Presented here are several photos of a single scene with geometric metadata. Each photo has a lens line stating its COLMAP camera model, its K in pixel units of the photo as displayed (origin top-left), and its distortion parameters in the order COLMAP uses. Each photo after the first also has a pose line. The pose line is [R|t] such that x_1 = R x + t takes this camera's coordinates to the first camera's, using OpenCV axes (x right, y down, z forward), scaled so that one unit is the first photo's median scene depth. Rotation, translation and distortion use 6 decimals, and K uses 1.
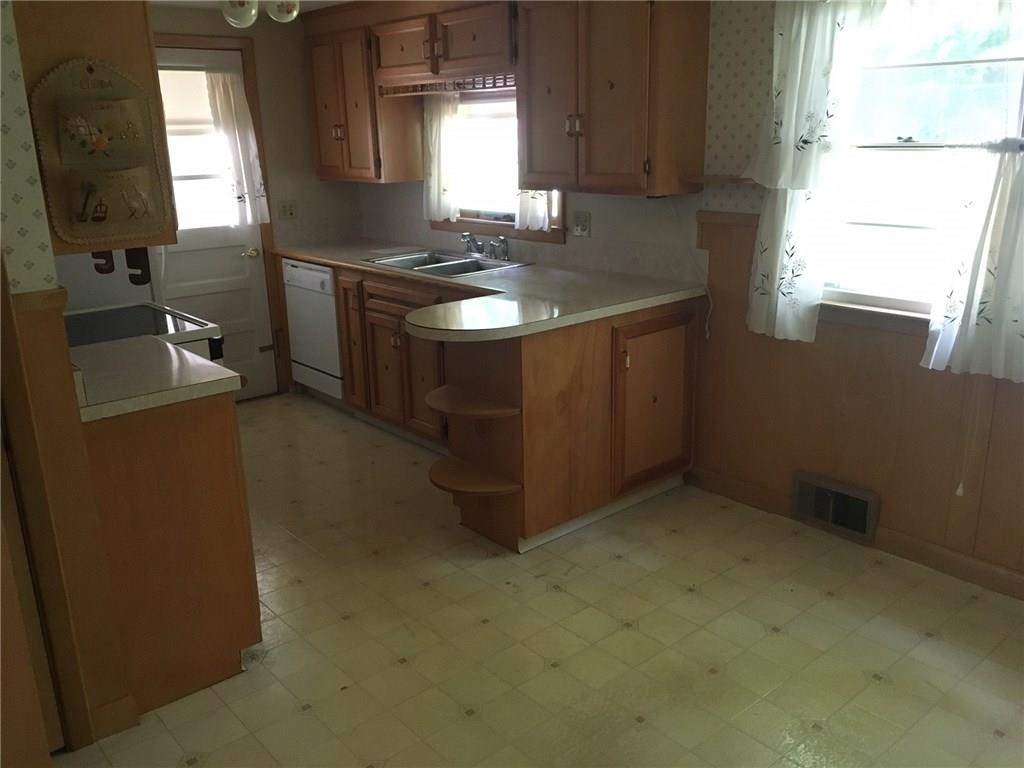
lens RADIAL K [[867.7, 0, 509.2], [0, 867.7, 381.3], [0, 0, 1]] dist [0.071444, -0.102763]
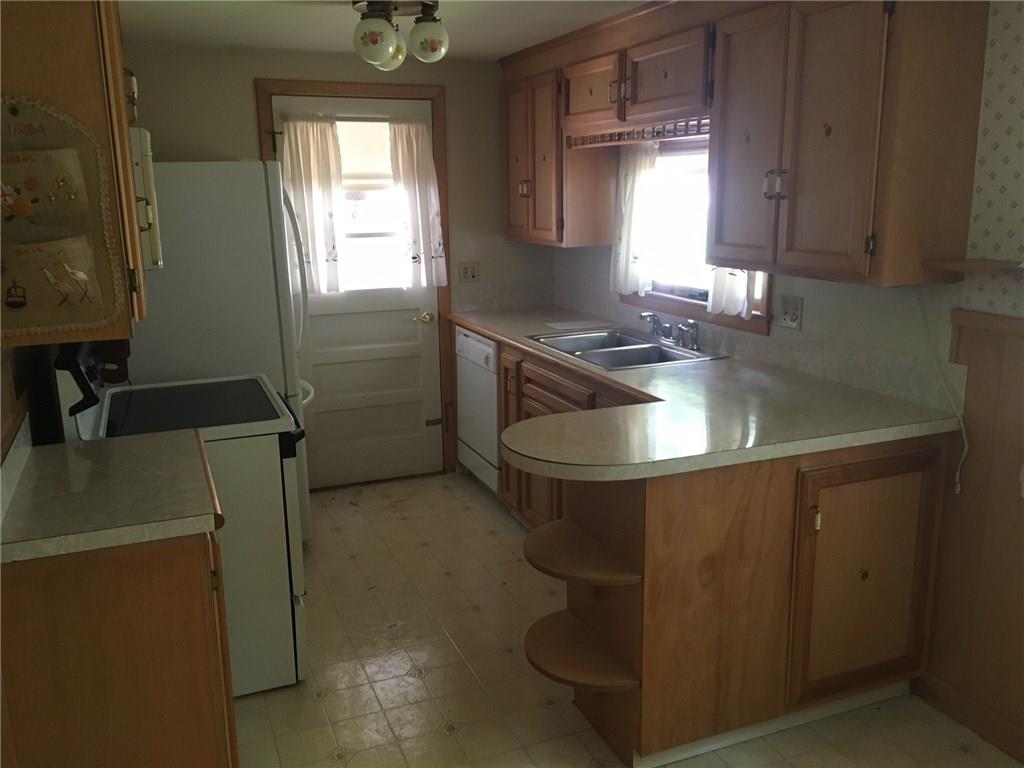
lens RADIAL K [[867.7, 0, 509.2], [0, 867.7, 381.3], [0, 0, 1]] dist [0.071444, -0.102763]
pose [[0.948193, 0.081820, -0.306979, 0.085775], [-0.098542, 0.994355, -0.039345, -0.065149], [0.302027, 0.067557, 0.950903, 0.204421]]
